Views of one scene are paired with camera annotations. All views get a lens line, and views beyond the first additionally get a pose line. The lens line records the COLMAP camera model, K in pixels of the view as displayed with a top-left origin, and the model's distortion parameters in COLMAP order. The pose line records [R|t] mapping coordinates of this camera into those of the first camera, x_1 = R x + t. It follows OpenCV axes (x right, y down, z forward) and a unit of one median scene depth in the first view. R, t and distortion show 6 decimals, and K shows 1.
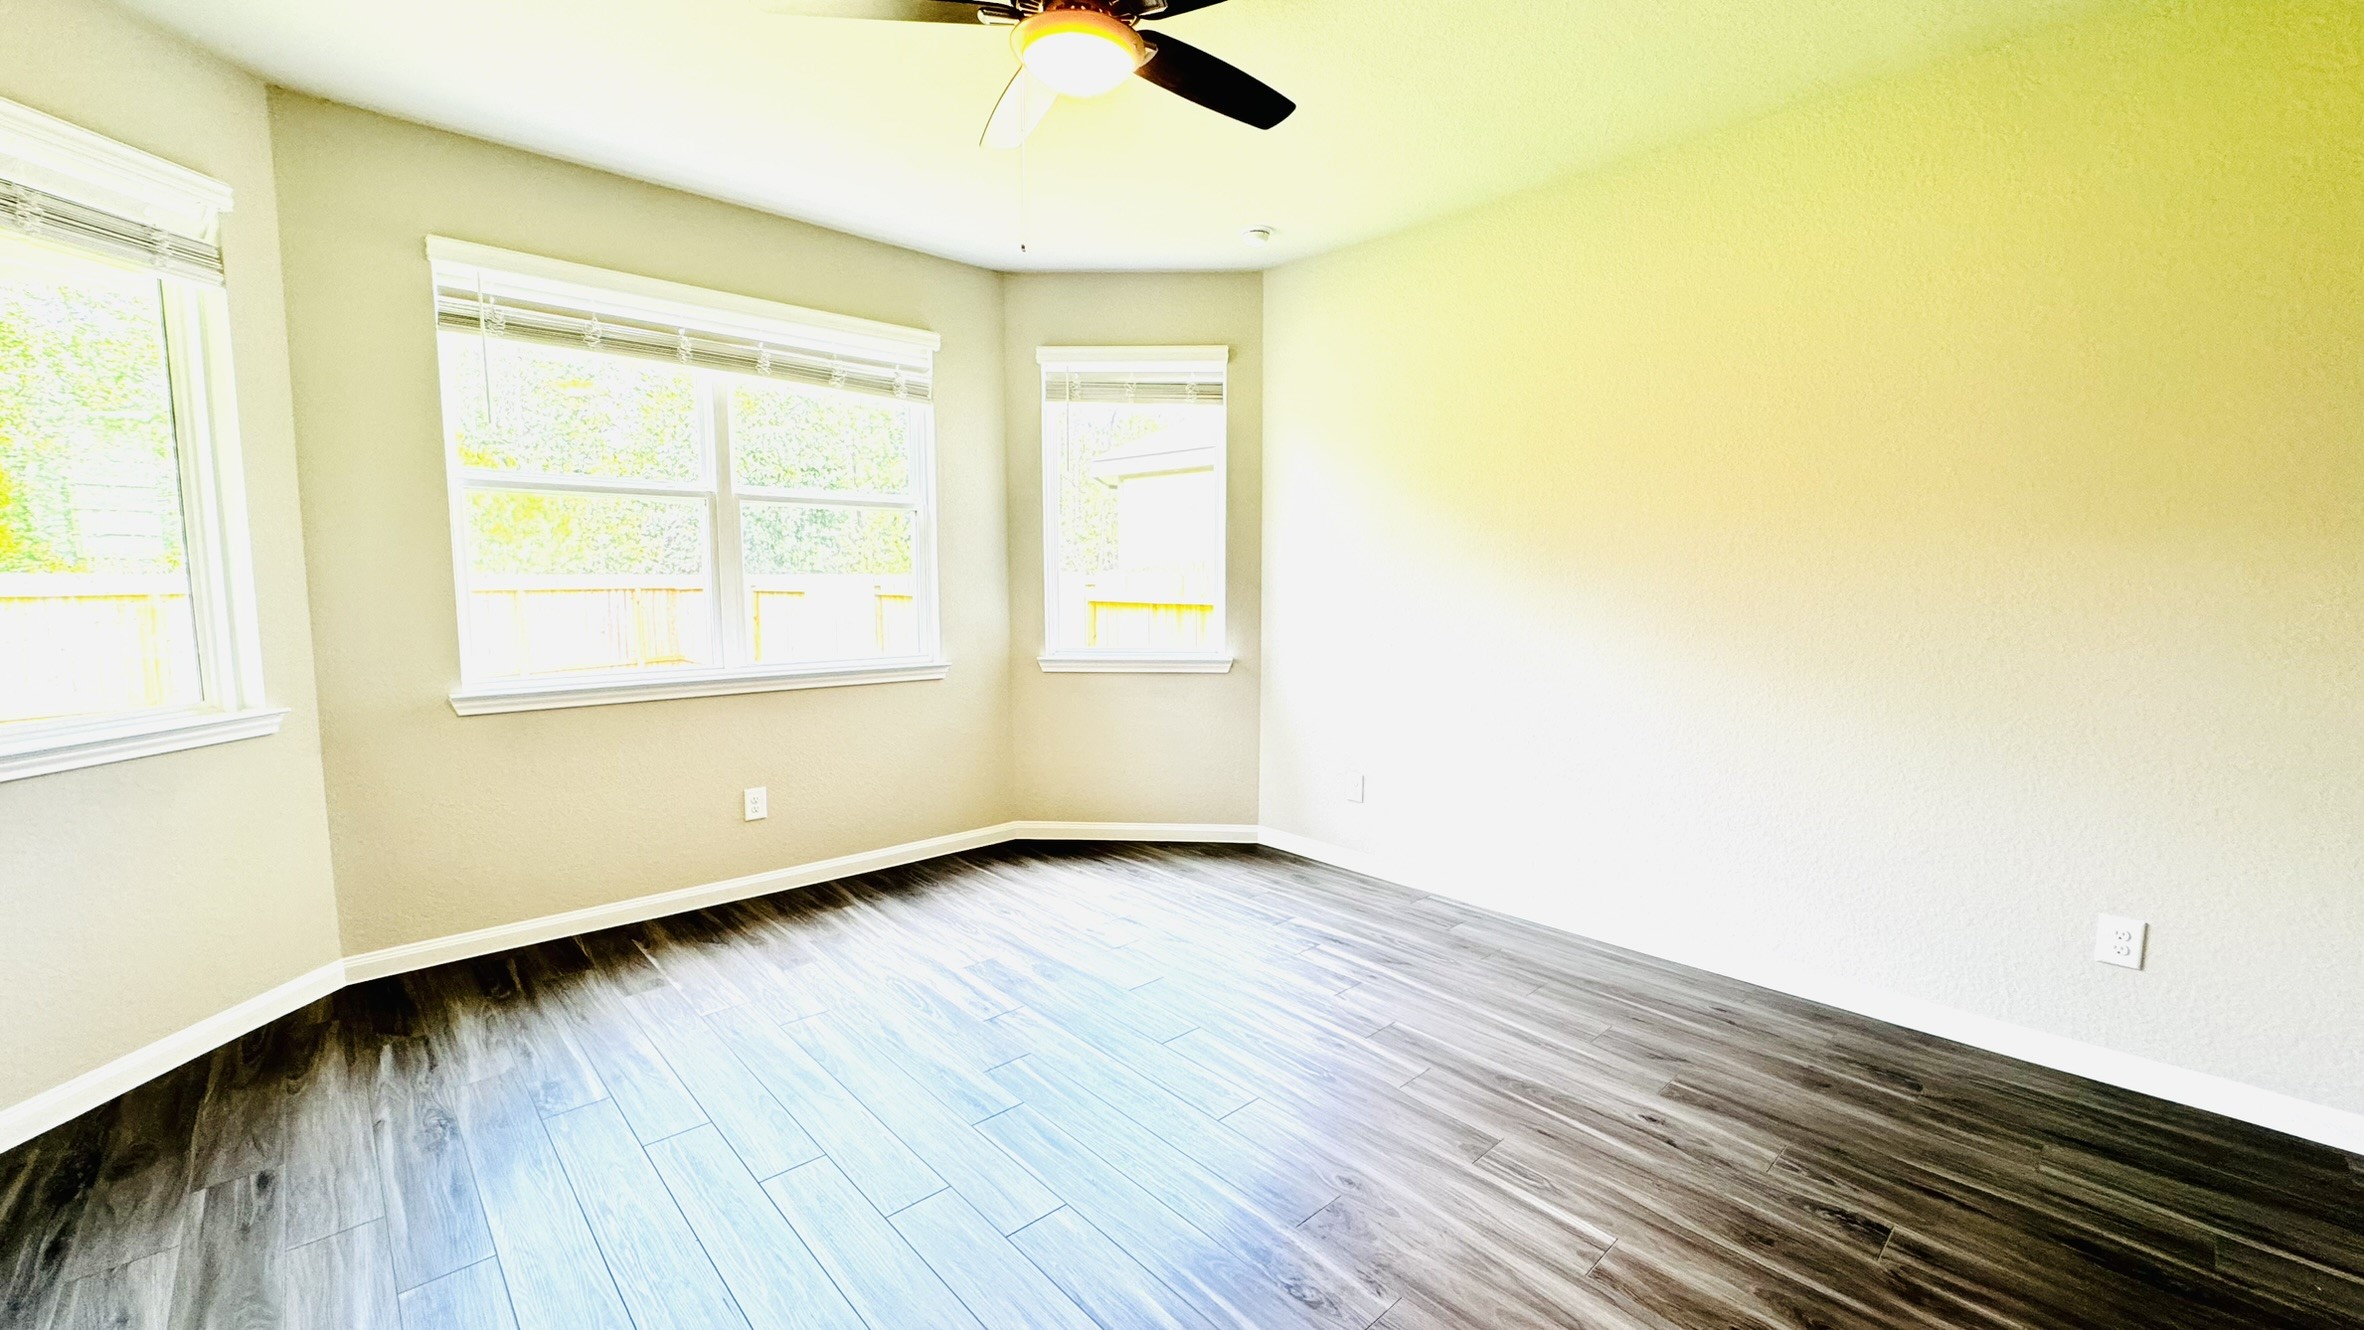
lens RADIAL K [[947.2, 0, 1181.0], [0, 947.2, 668.7], [0, 0, 1]] dist [-0.005899, -0.000817]
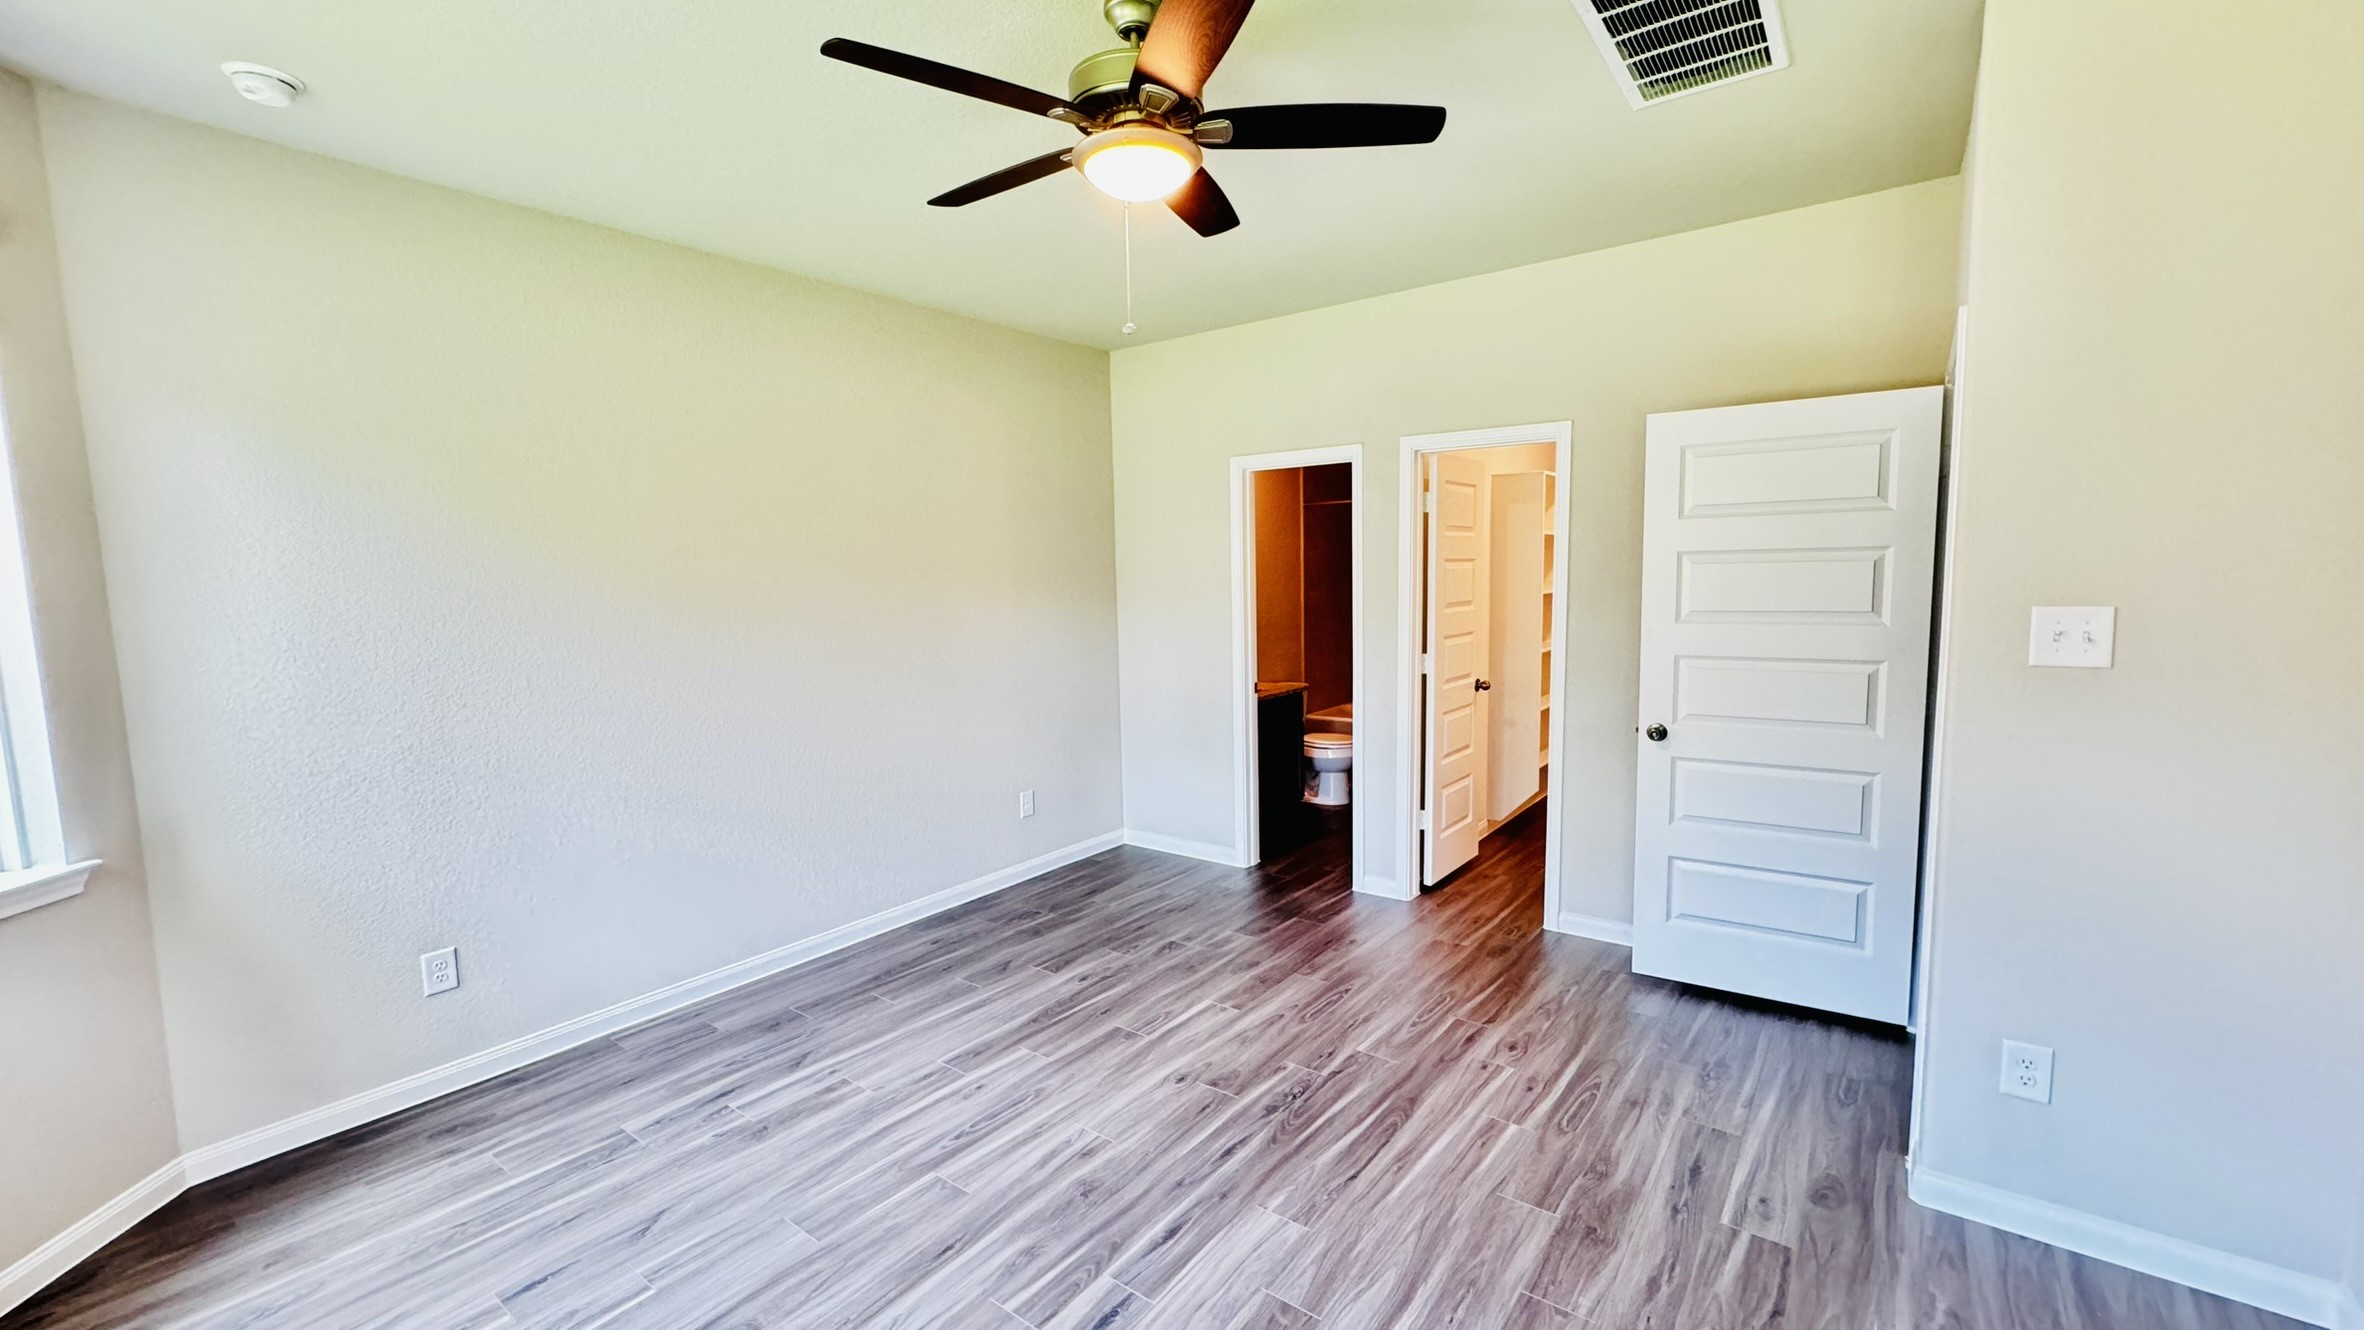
lens RADIAL K [[947.2, 0, 1179.3], [0, 947.2, 673.0], [0, 0, 1]] dist [-0.005899, -0.000817]
pose [[-0.164984, -0.104770, 0.980716, -0.874454], [0.123478, 0.984325, 0.125928, -0.170136], [-0.978536, 0.141873, -0.149461, 0.879908]]
